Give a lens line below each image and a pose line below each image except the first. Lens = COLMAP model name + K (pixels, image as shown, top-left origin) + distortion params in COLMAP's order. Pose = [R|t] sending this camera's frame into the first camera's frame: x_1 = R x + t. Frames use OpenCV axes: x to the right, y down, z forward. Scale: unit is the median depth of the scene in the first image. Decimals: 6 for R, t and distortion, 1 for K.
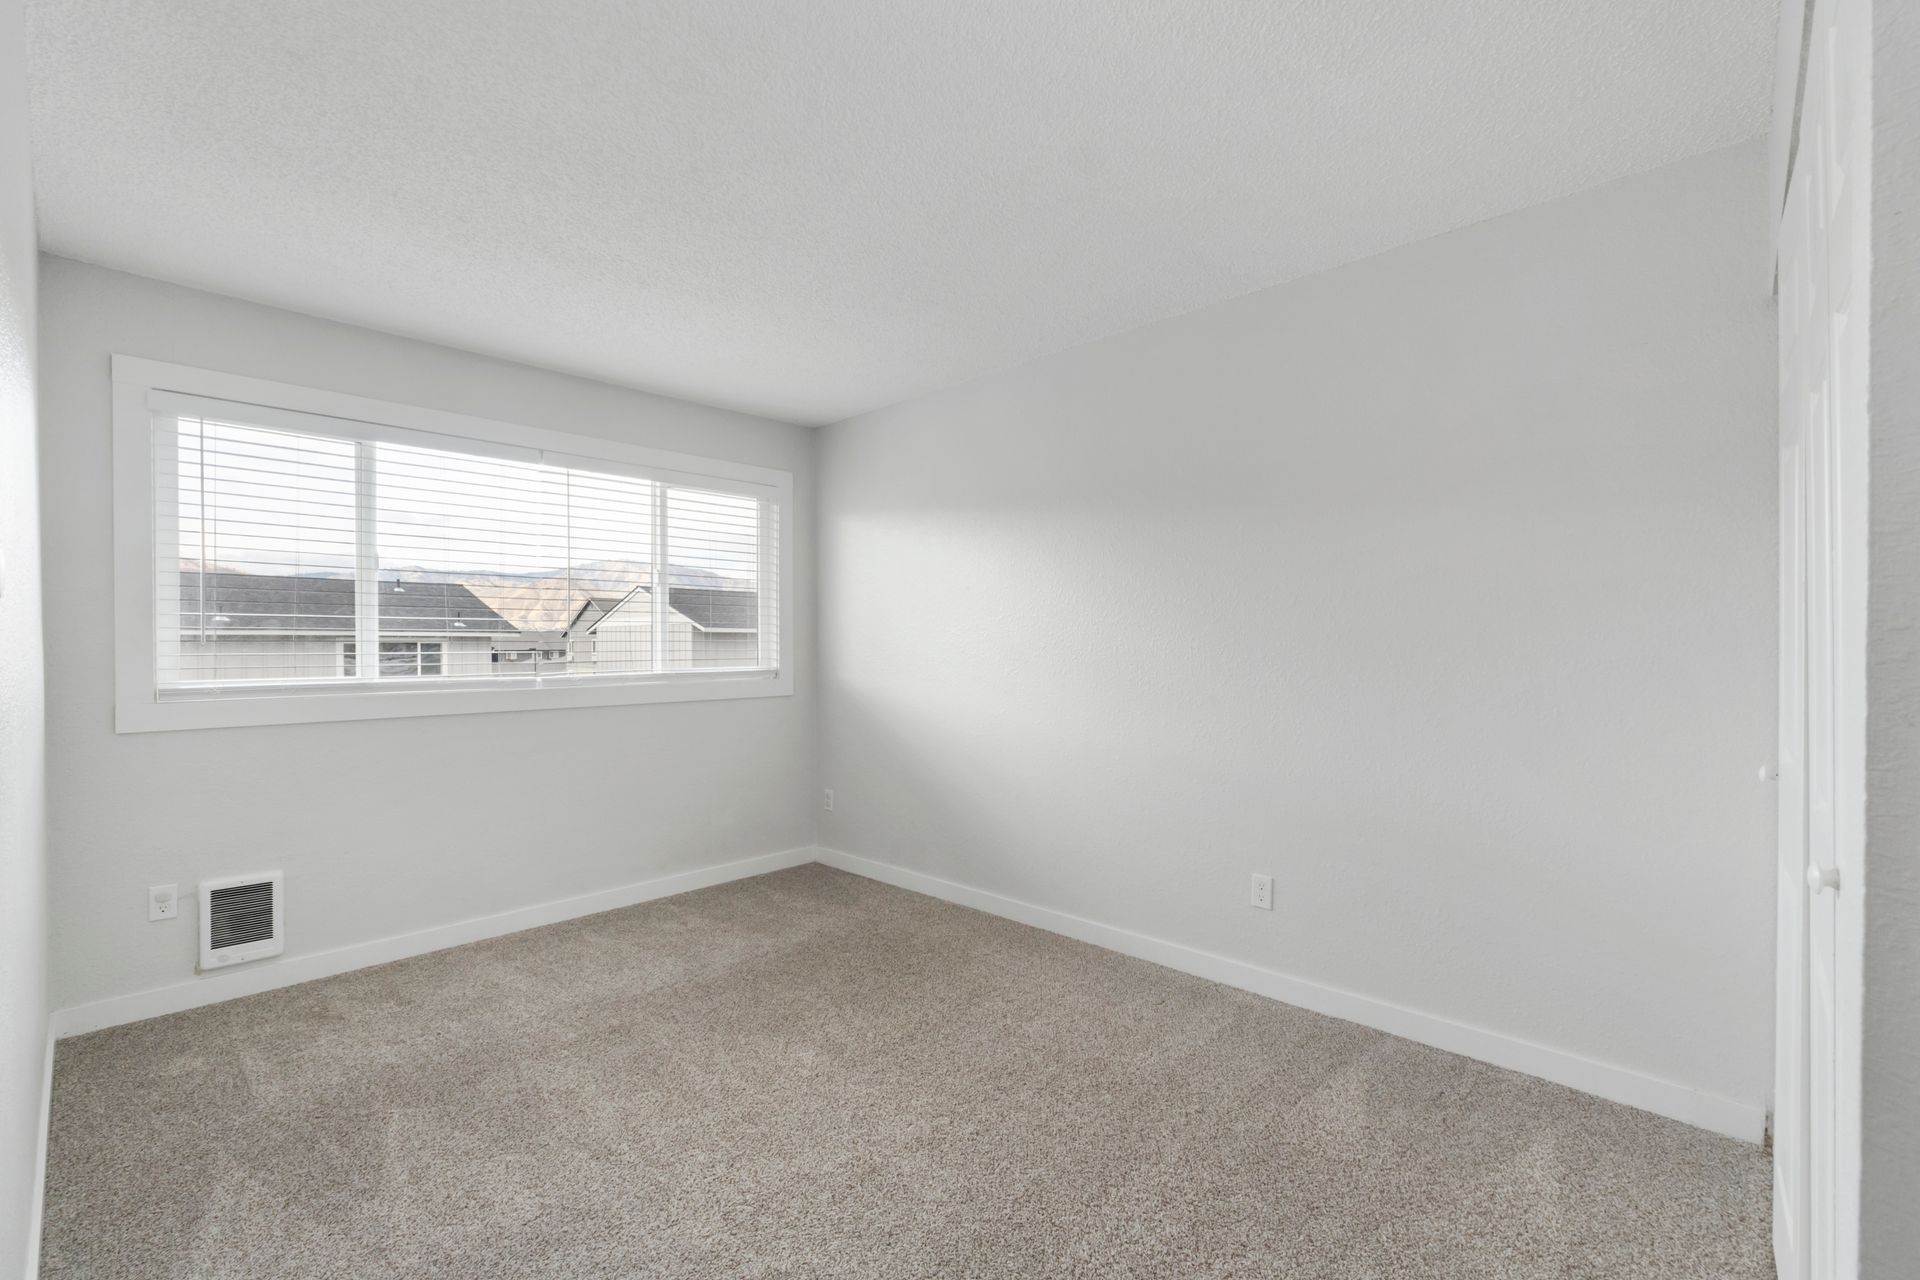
lens RADIAL K [[819.6, 0, 962.6], [0, 819.6, 648.5], [0, 0, 1]] dist [-0.022789, -0.000070]
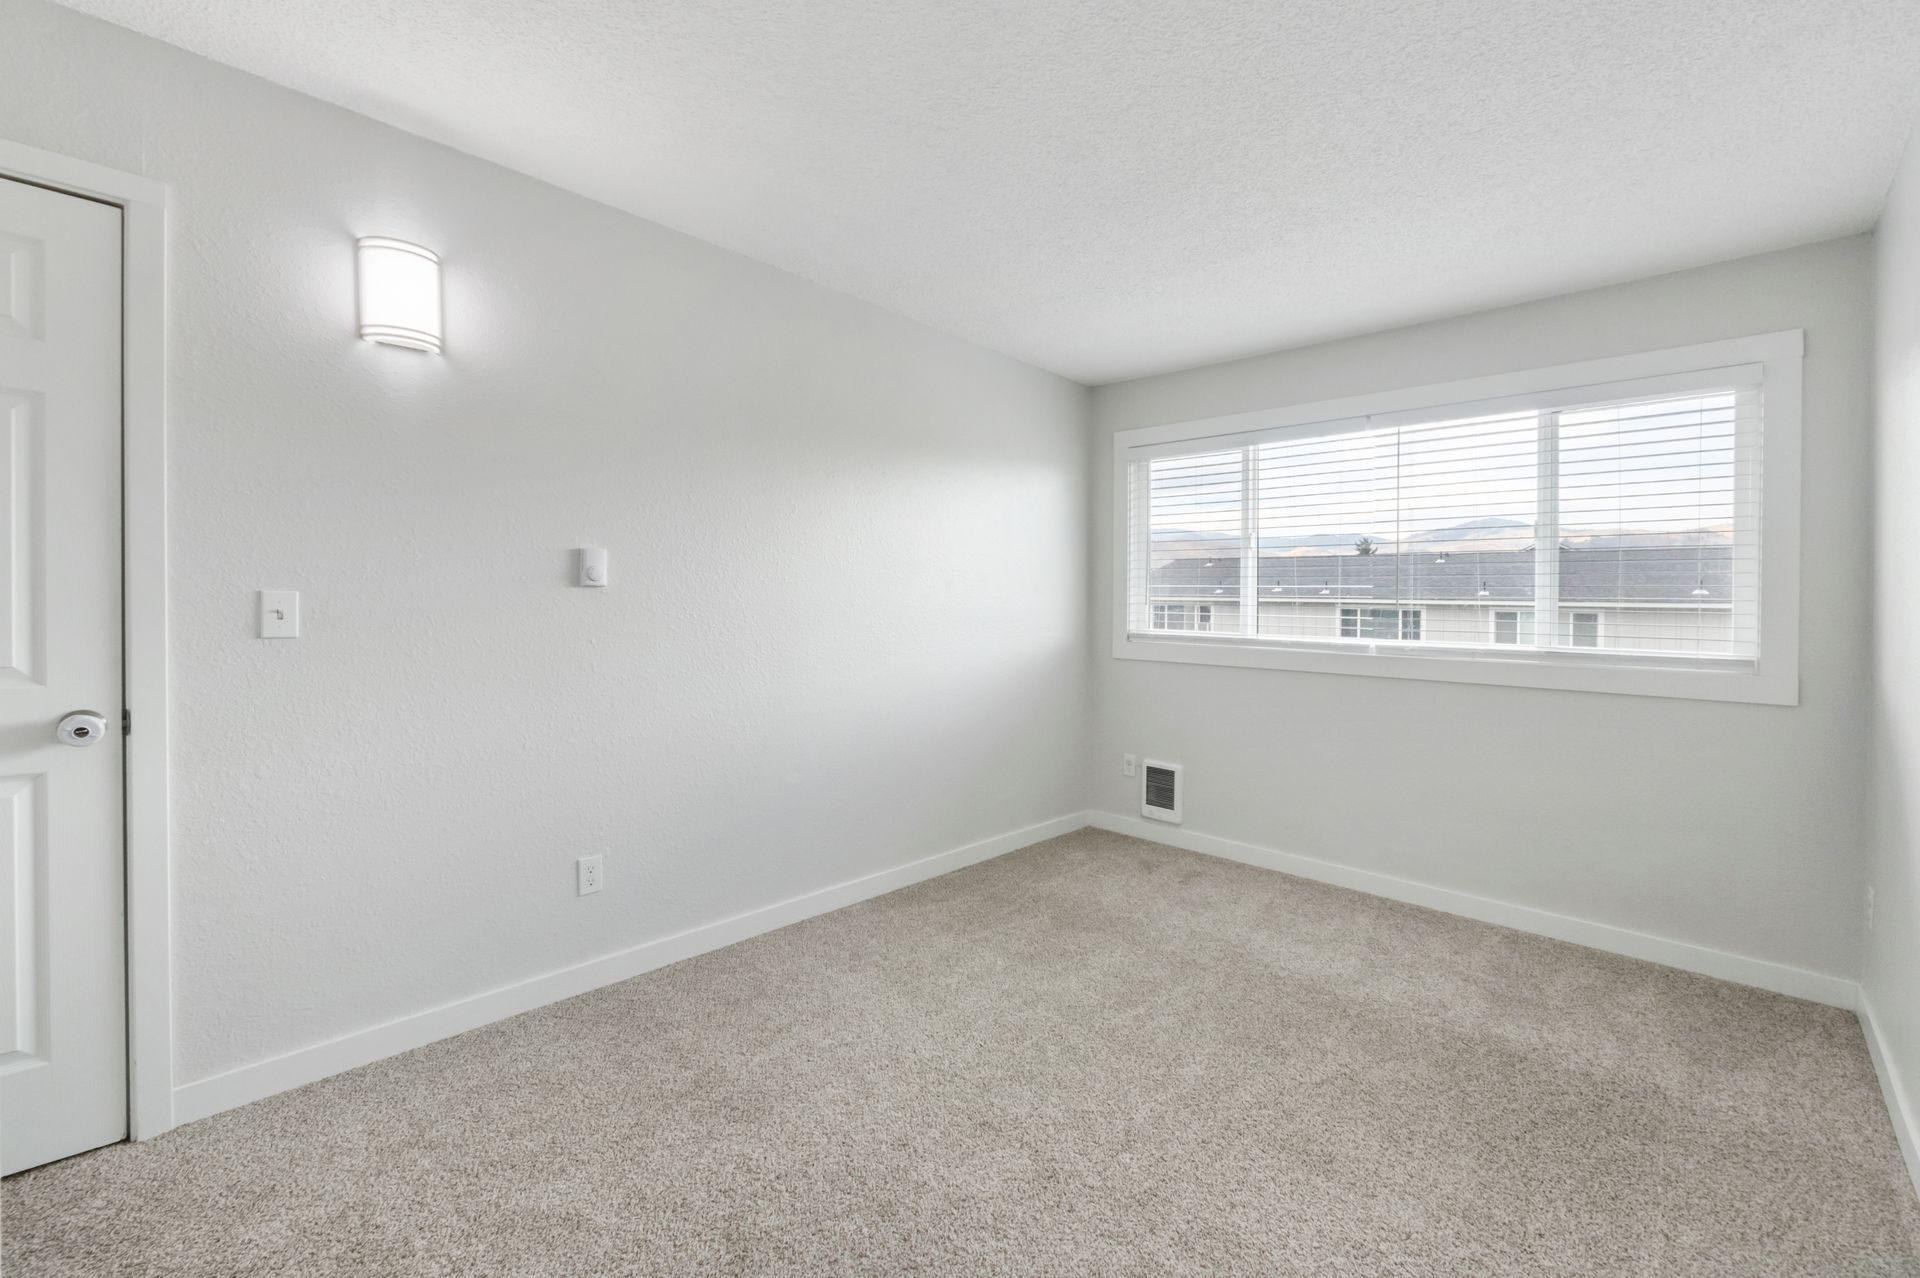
lens RADIAL K [[798.8, 0, 970.3], [0, 798.8, 623.5], [0, 0, 1]] dist [-0.012444, -0.000003]
pose [[-0.004874, 0.027724, -0.999604, 0.473845], [-0.025820, 0.999279, 0.027841, -0.004118], [0.999655, 0.025946, -0.004155, 0.532238]]
